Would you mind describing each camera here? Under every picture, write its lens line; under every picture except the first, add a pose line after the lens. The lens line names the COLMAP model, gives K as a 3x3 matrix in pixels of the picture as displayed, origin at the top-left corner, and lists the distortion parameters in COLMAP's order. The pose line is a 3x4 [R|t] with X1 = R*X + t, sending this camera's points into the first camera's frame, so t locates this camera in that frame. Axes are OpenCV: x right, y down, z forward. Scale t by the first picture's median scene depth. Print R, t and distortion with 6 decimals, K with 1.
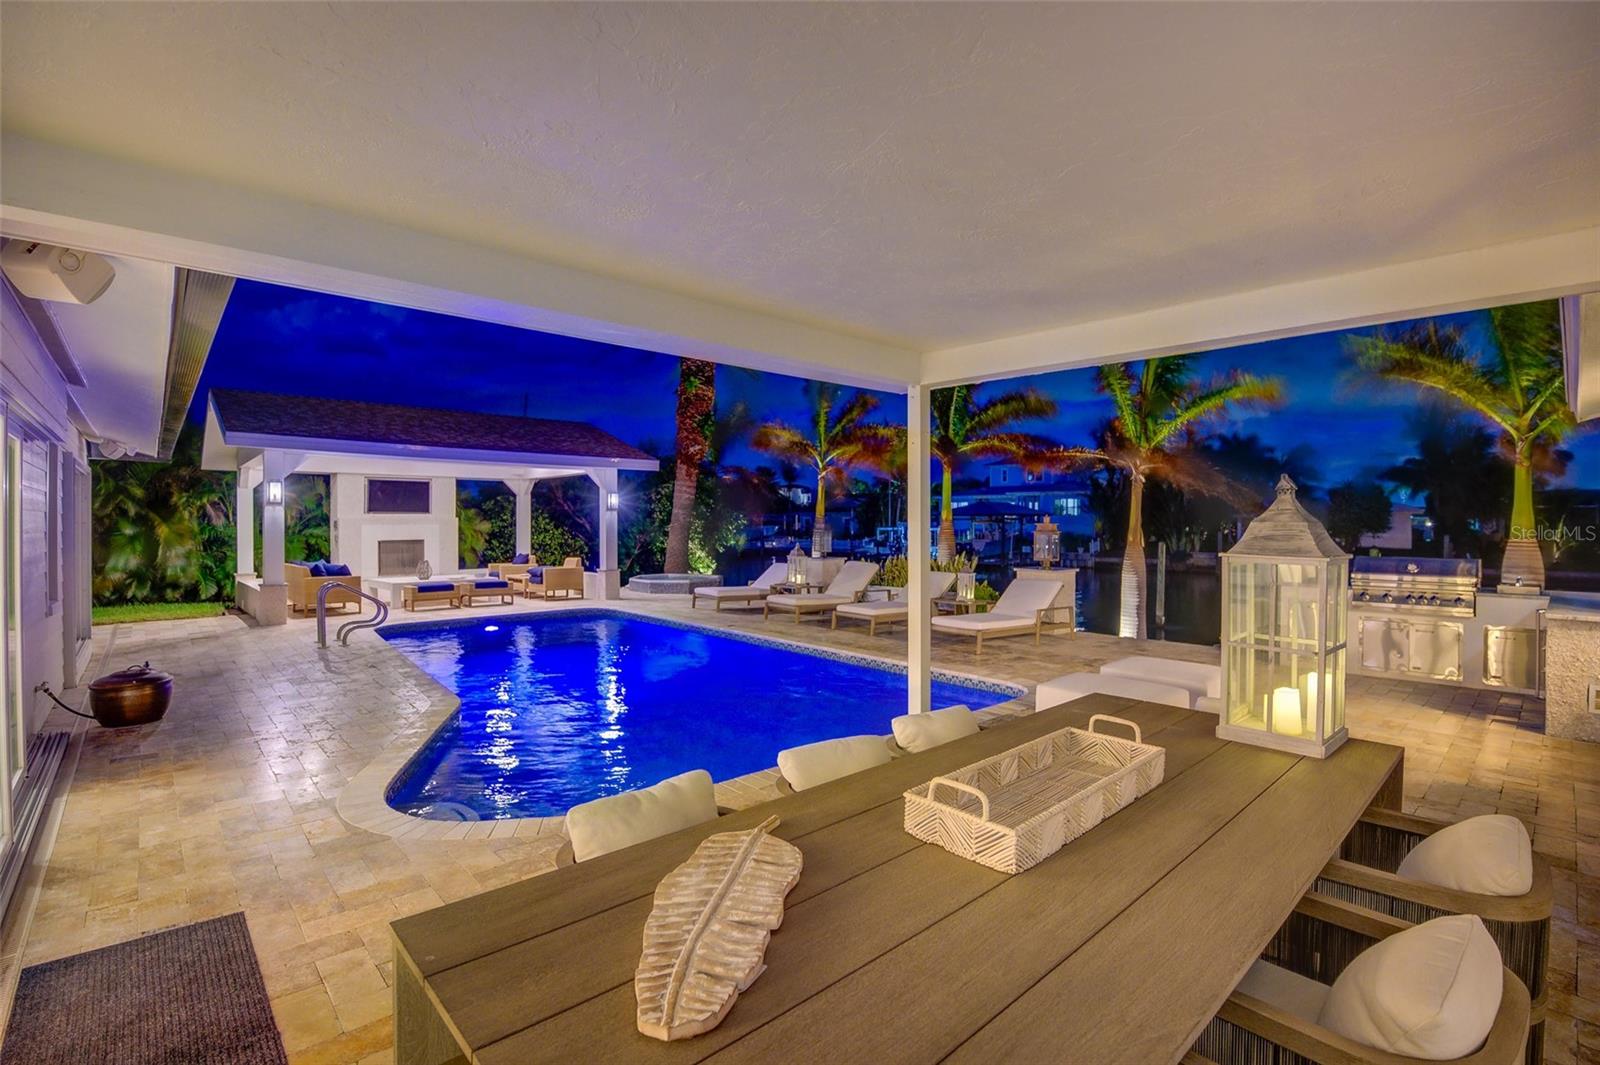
lens RADIAL K [[720.0, 0, 794.9], [0, 720.0, 527.0], [0, 0, 1]] dist [-0.018803, -0.006316]
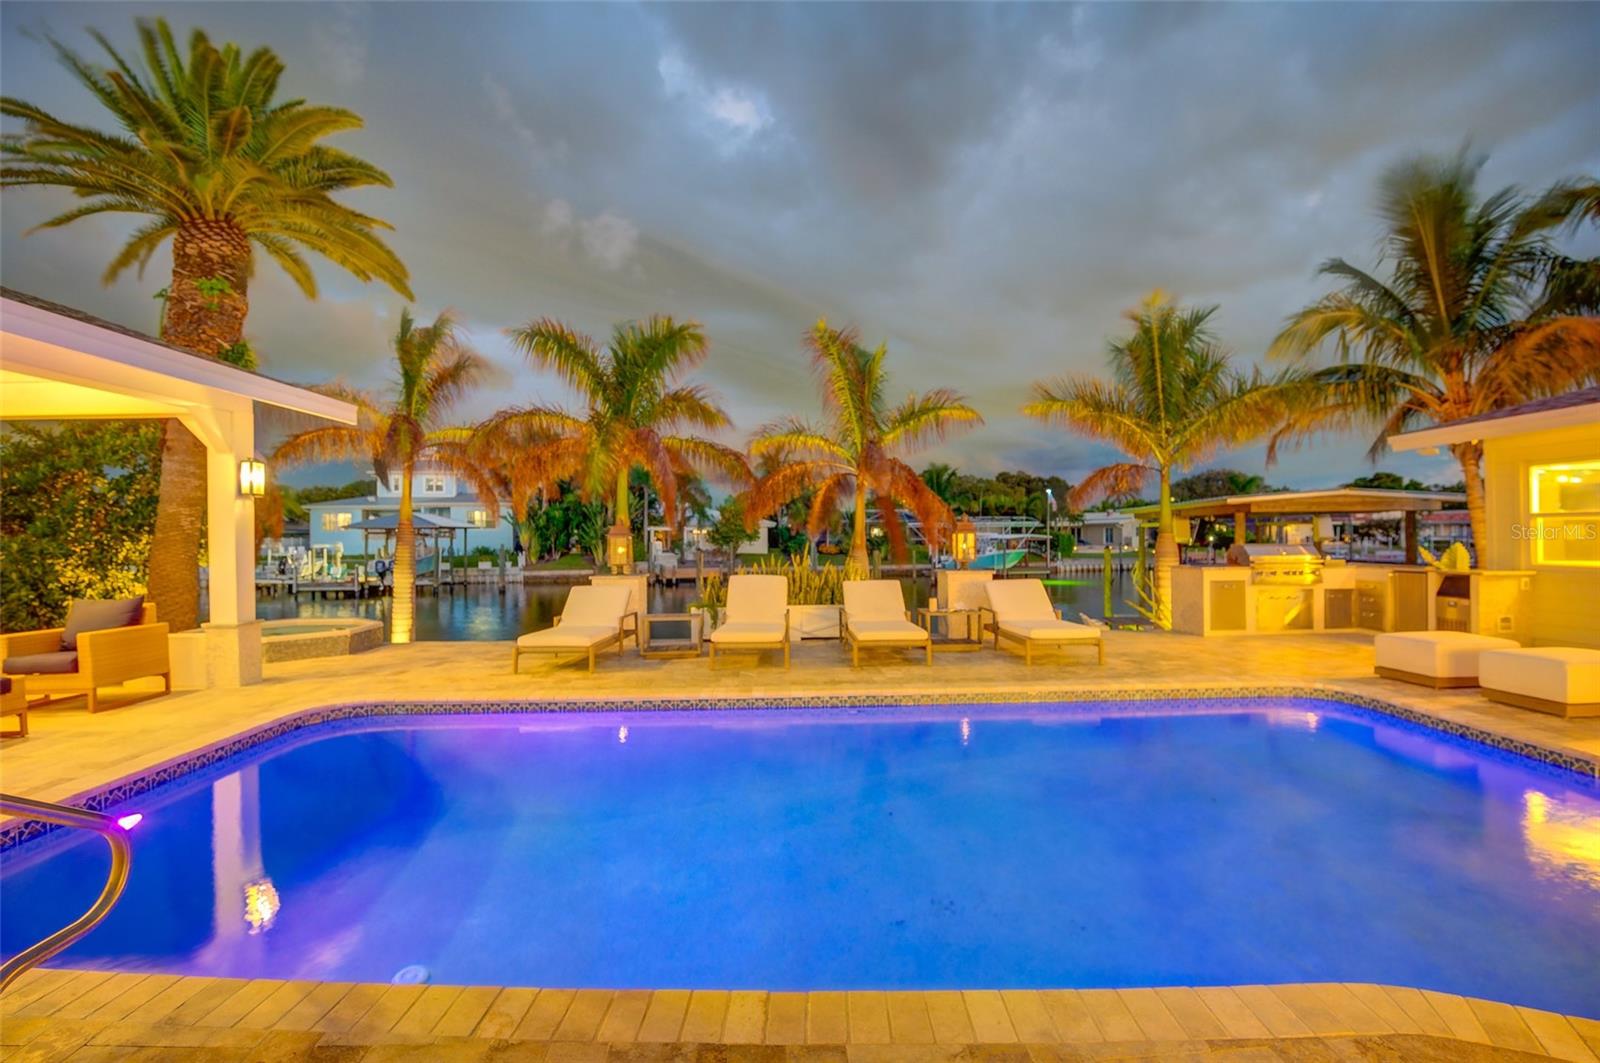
lens RADIAL K [[720.0, 0, 800.9], [0, 720.0, 529.1], [0, 0, 1]] dist [-0.018803, -0.006316]
pose [[0.641717, -0.000536, 0.766941, -0.381823], [0.014625, 0.999826, -0.011539, 0.008506], [-0.766802, 0.018621, 0.641614, 0.411776]]
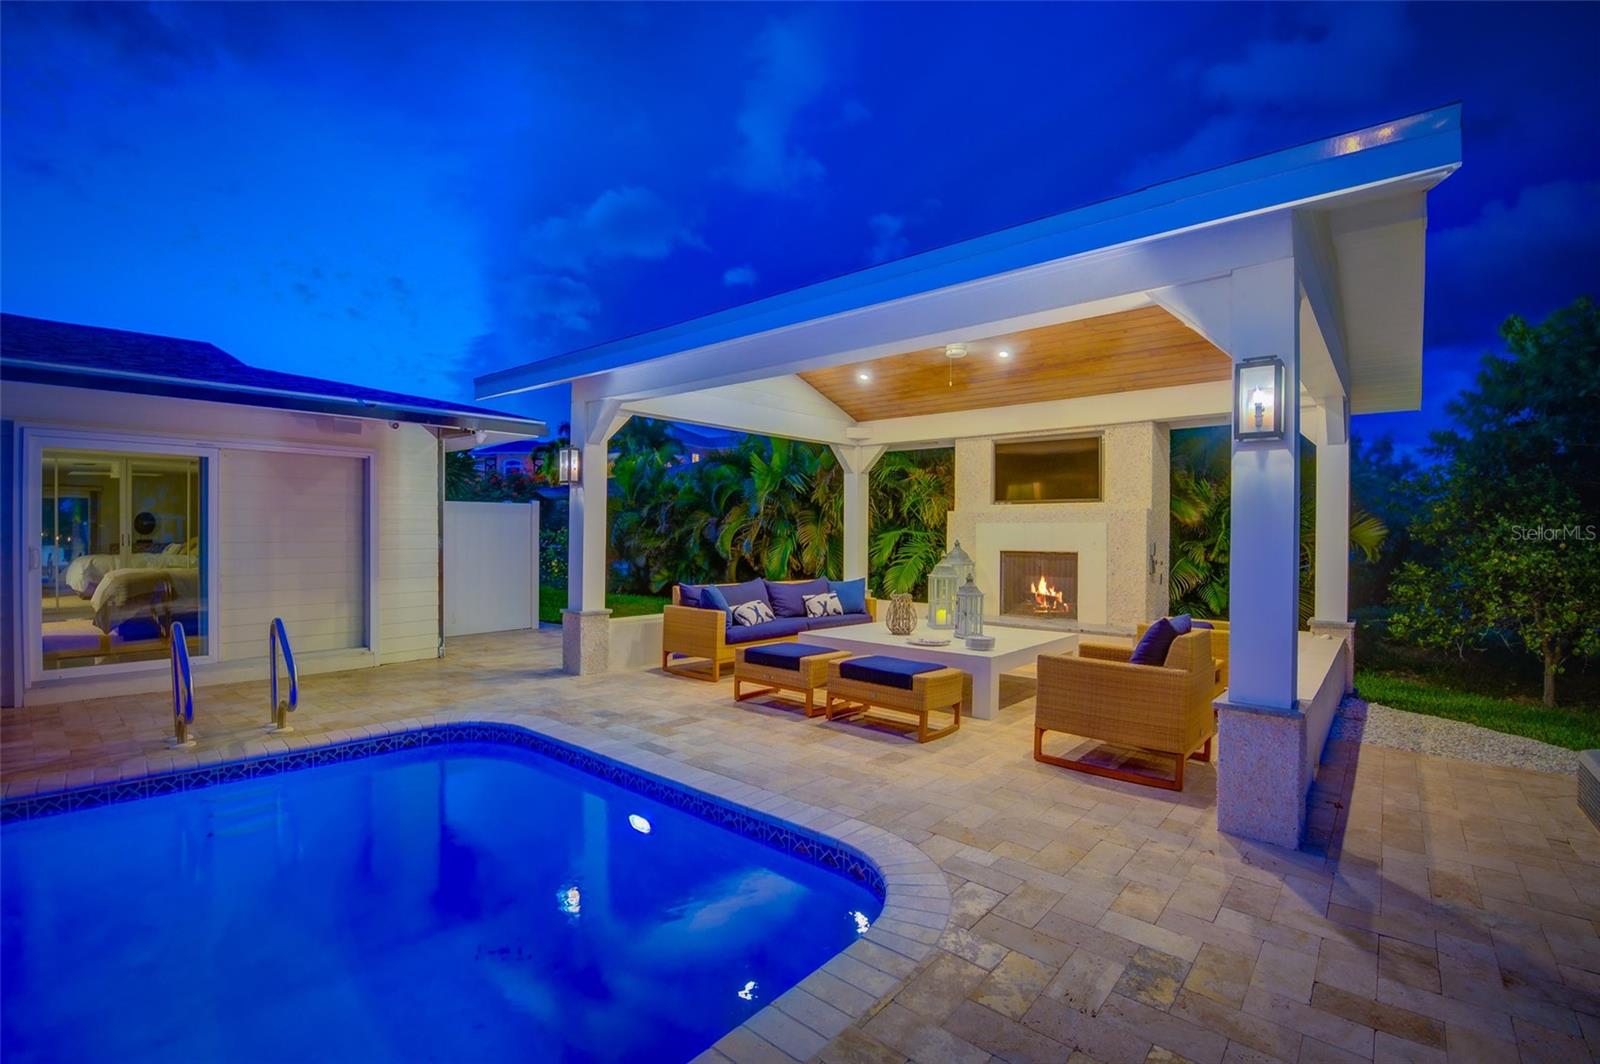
lens RADIAL K [[720.0, 0, 797.3], [0, 720.0, 532.9], [0, 0, 1]] dist [-0.018803, -0.006316]
pose [[0.124111, 0.006416, -0.992248, -0.045659], [-0.011003, 0.999927, 0.005090, 0.003734], [0.992207, 0.010286, 0.124172, 0.826545]]
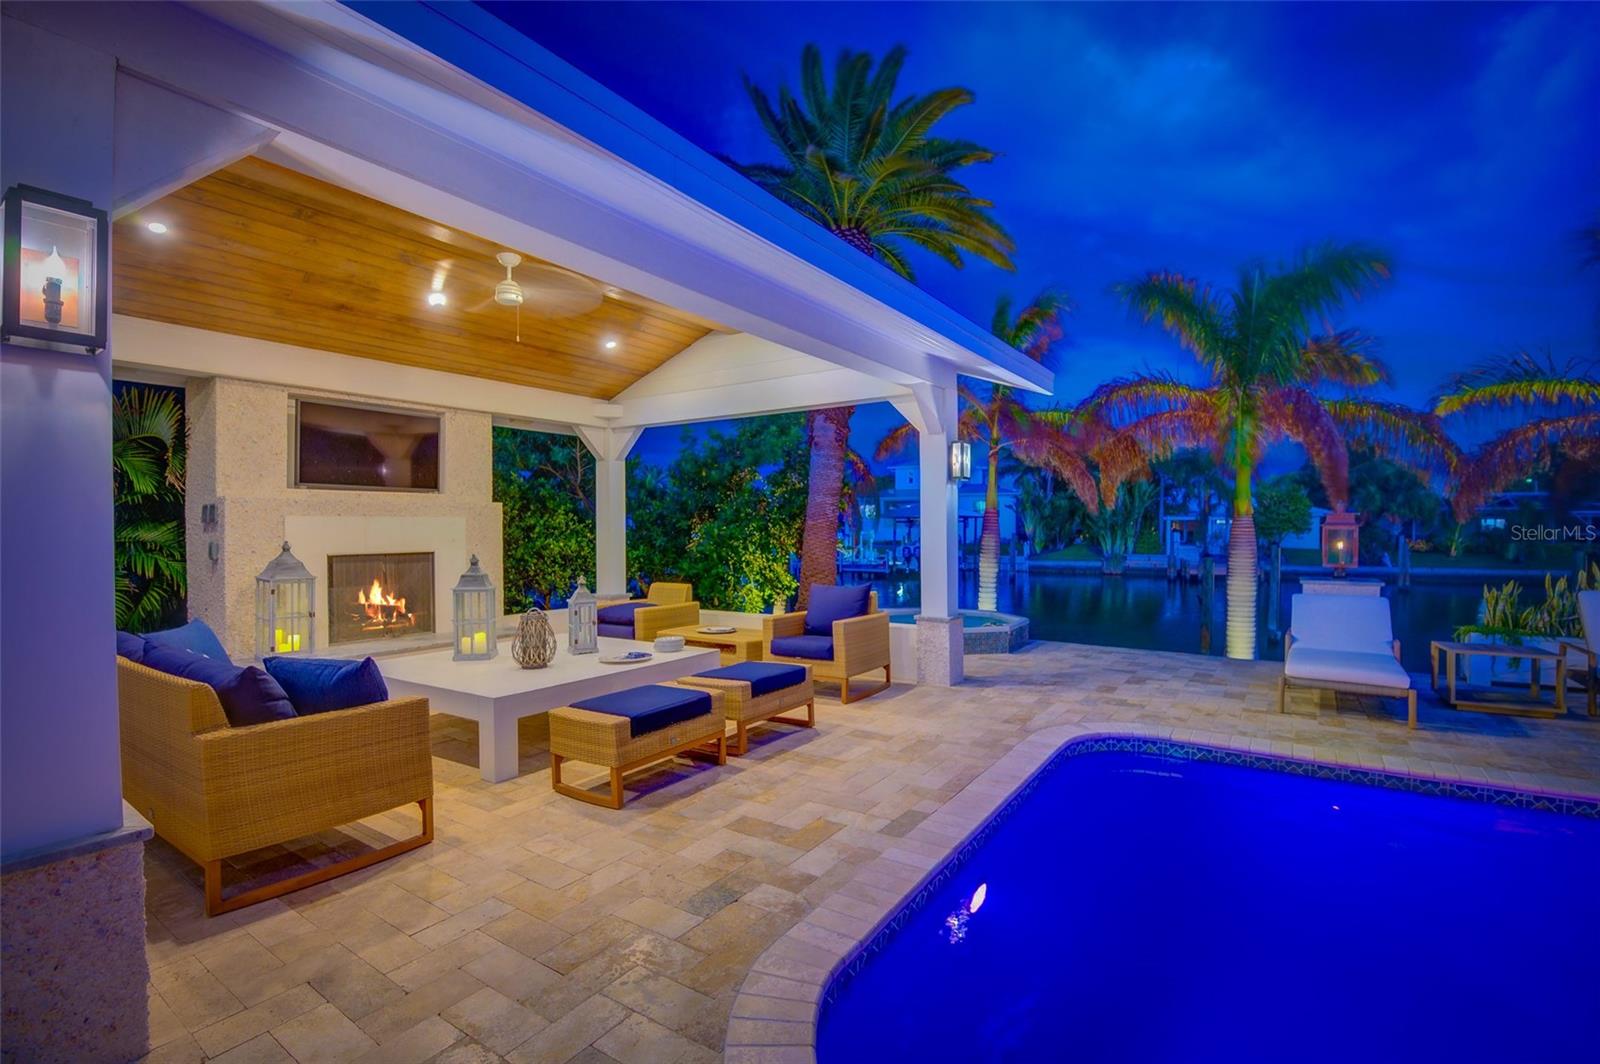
lens RADIAL K [[720.0, 0, 814.7], [0, 720.0, 534.1], [0, 0, 1]] dist [-0.018803, -0.006316]
pose [[0.969801, -0.004012, 0.243865, -0.447807], [0.003075, 0.999986, 0.004220, 0.006552], [-0.243878, -0.003342, 0.969800, 0.589492]]
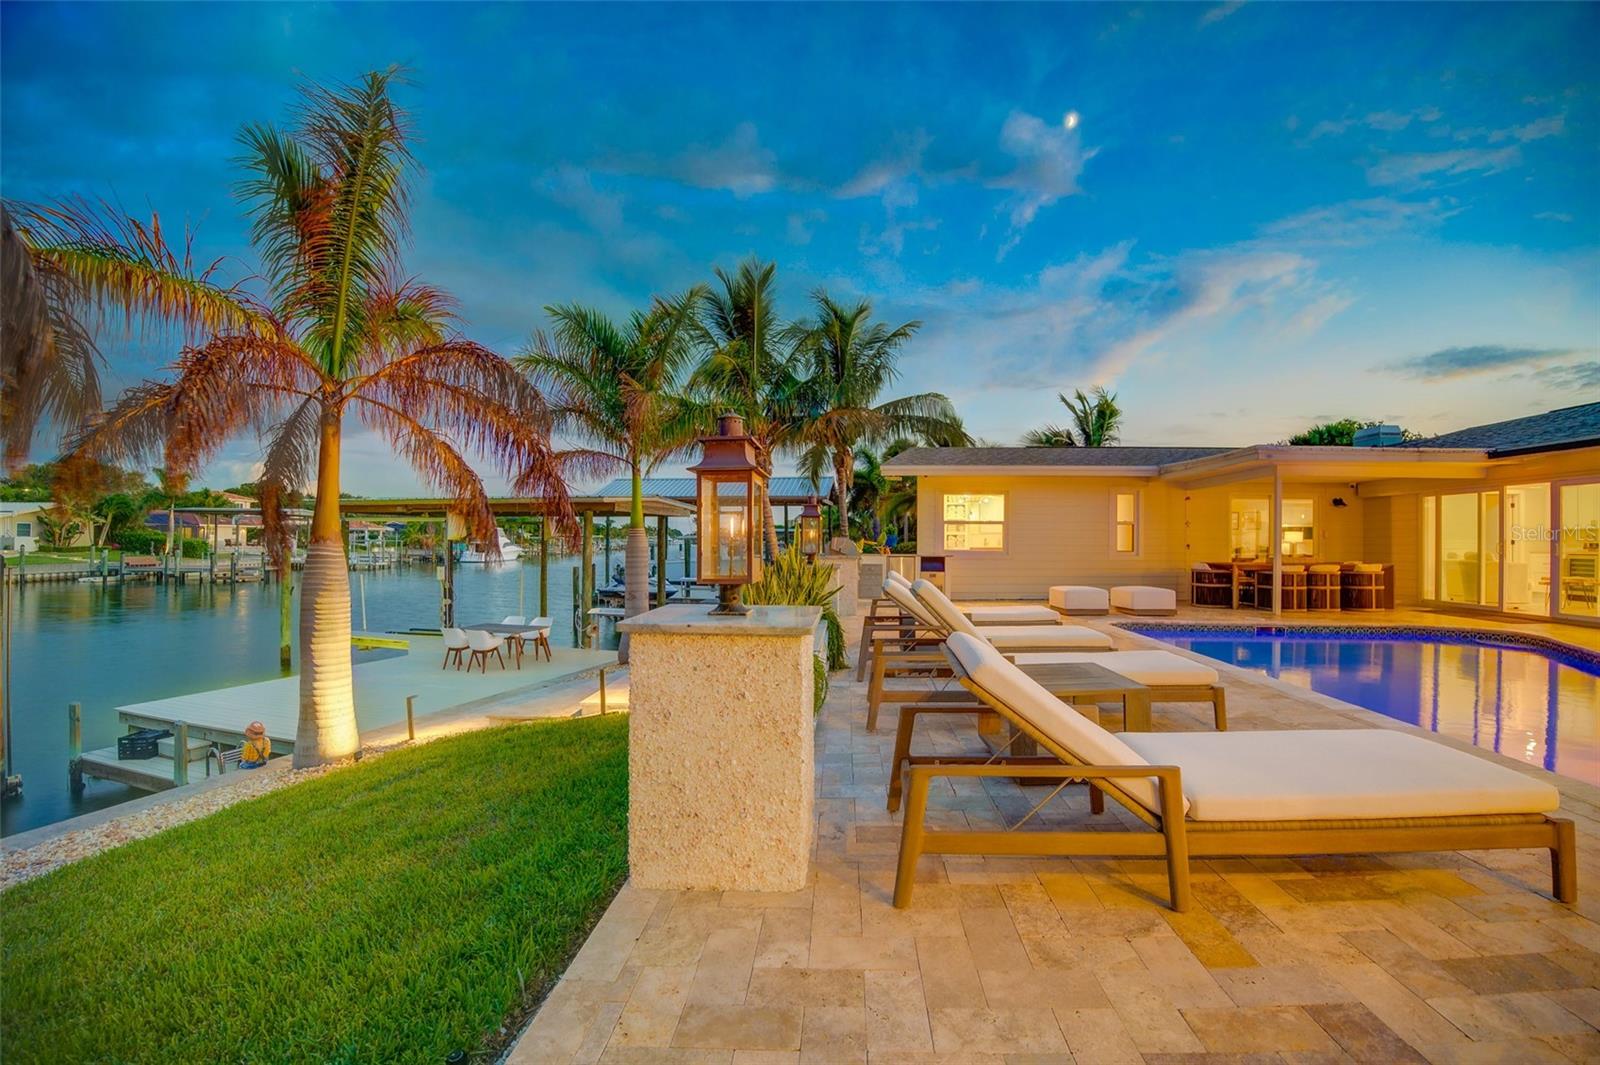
lens RADIAL K [[650.1, 0, 779.2], [0, 650.1, 547.3], [0, 0, 1]] dist [-0.046215, -0.000932]
pose [[-0.678577, -0.014832, 0.734380, -0.091968], [-0.005835, 0.999873, 0.014803, 0.022711], [-0.734507, 0.005760, -0.678577, 1.110001]]
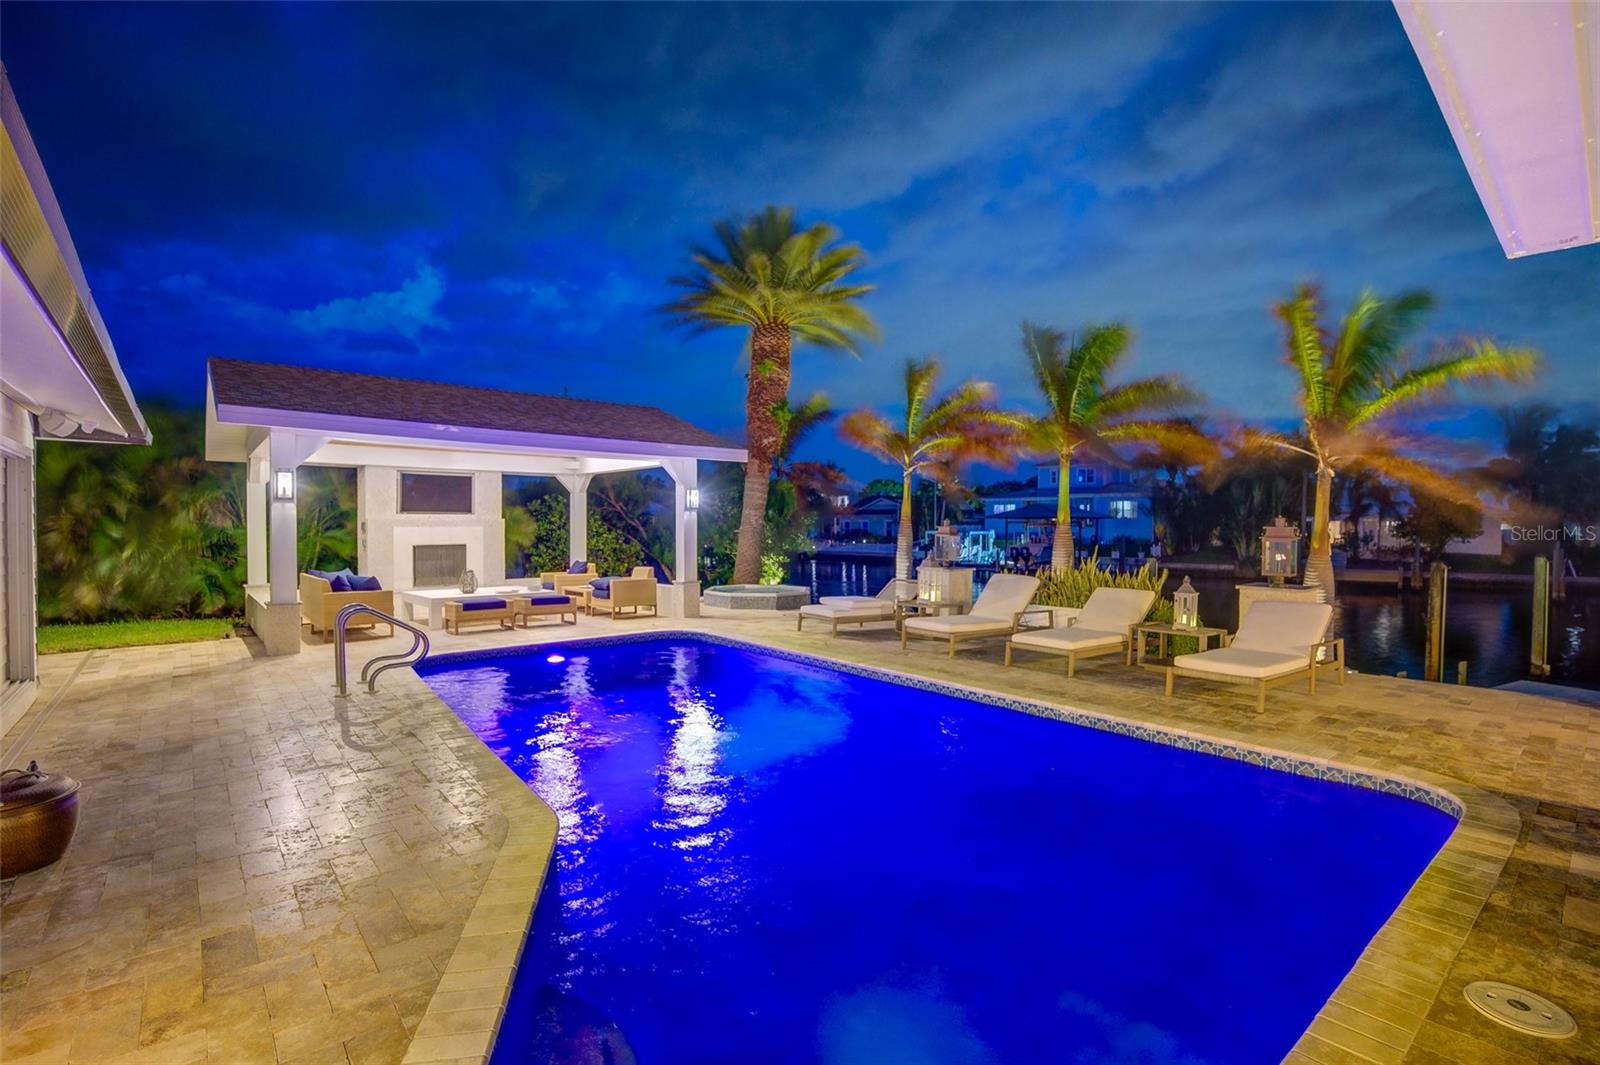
lens RADIAL K [[720.0, 0, 798.9], [0, 720.0, 539.7], [0, 0, 1]] dist [-0.018803, -0.006316]
pose [[0.999544, 0.003020, -0.030044, -0.106048], [-0.002601, 0.999899, 0.013973, -0.000762], [0.030083, -0.013888, 0.999451, 0.175544]]
